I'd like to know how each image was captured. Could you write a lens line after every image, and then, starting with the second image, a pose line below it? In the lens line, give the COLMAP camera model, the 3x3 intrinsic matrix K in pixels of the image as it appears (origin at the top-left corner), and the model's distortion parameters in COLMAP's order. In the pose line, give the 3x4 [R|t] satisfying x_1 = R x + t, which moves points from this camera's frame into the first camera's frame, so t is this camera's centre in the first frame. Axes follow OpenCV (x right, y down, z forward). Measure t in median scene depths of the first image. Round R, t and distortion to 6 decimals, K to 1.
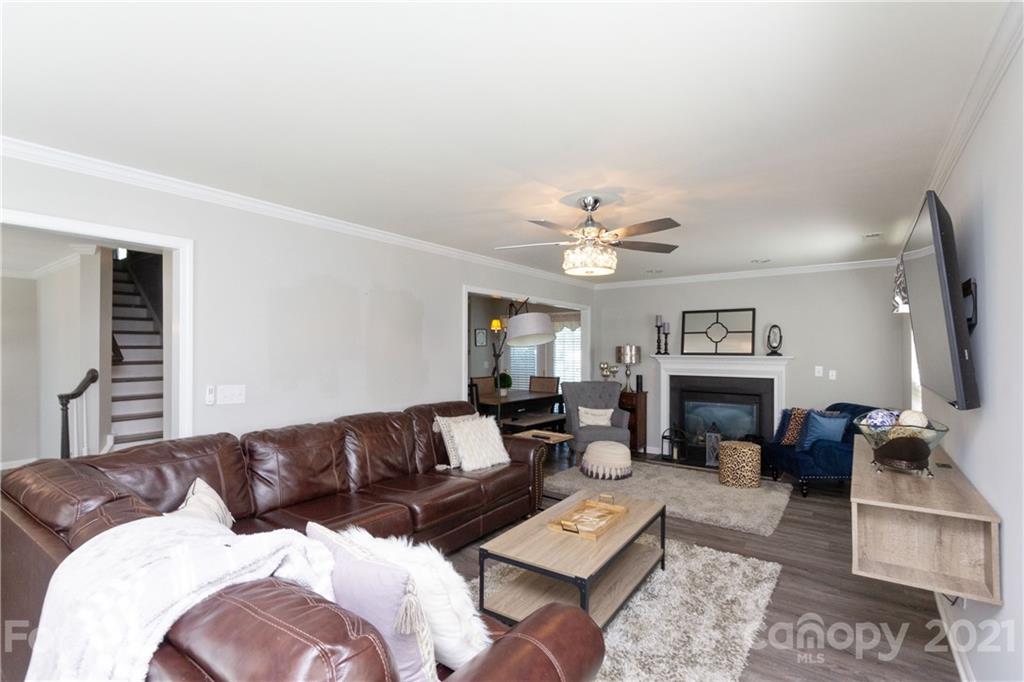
lens RADIAL K [[474.7, 0, 508.4], [0, 474.7, 347.9], [0, 0, 1]] dist [0.001128, 0.001568]
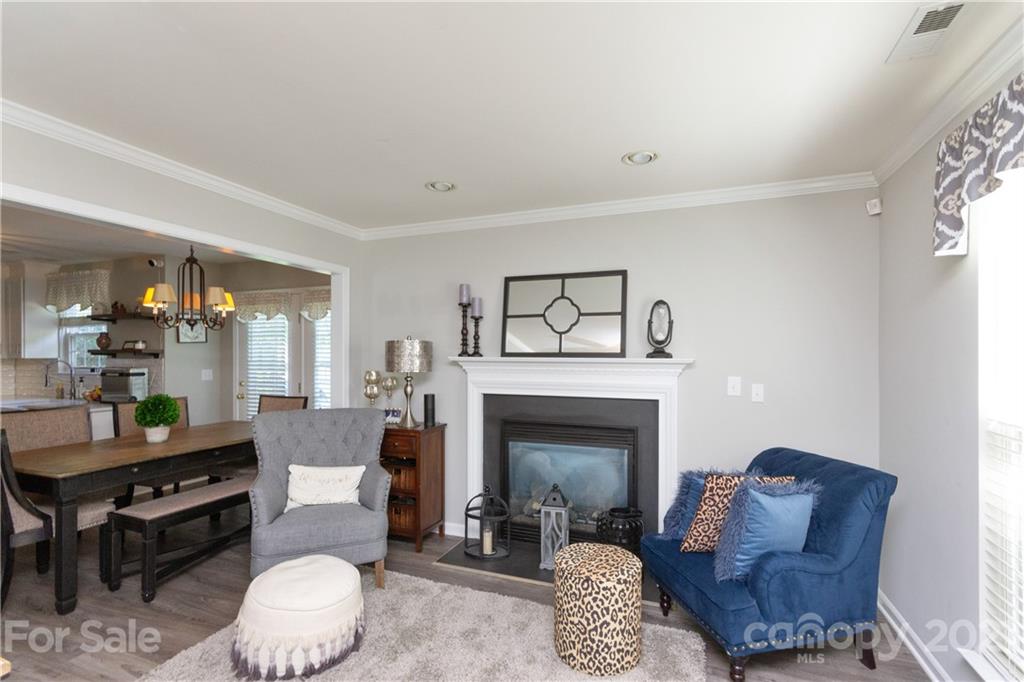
lens RADIAL K [[474.7, 0, 507.9], [0, 474.7, 357.1], [0, 0, 1]] dist [0.001128, 0.001568]
pose [[0.967496, -0.001540, 0.252880, 0.238972], [-0.001329, 0.999937, 0.011170, 0.009195], [-0.252881, -0.011143, 0.967433, 0.483735]]
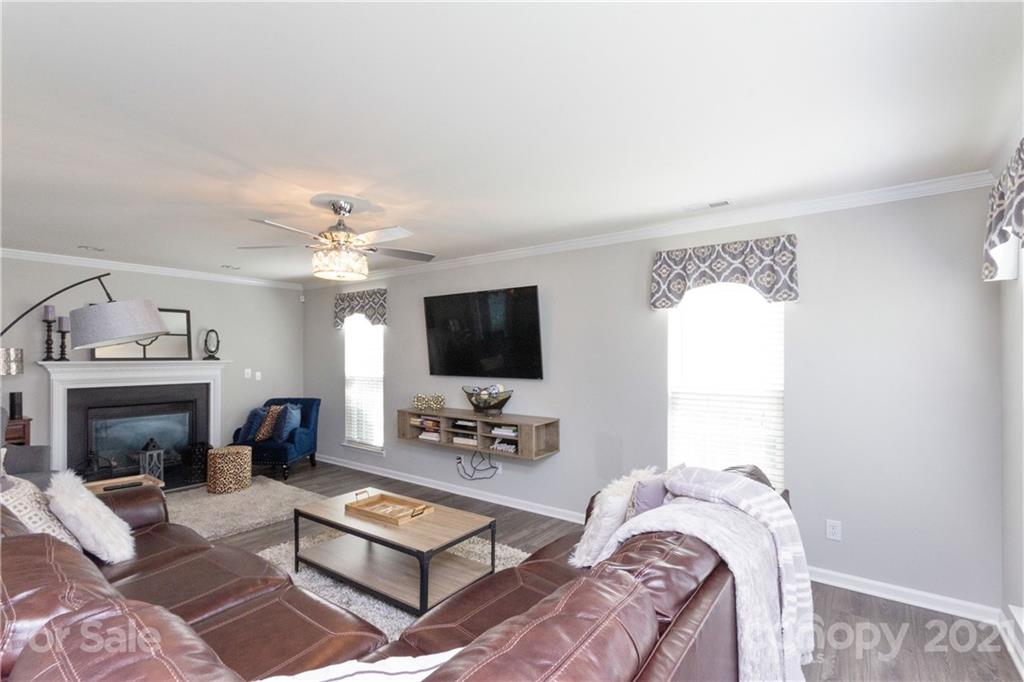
lens RADIAL K [[474.7, 0, 531.2], [0, 474.7, 353.3], [0, 0, 1]] dist [0.001128, 0.001568]
pose [[-0.005995, 0.000972, 0.999982, -0.413553], [-0.004411, 0.999990, -0.000998, 0.000246], [-0.999972, -0.004417, -0.005991, 0.304012]]
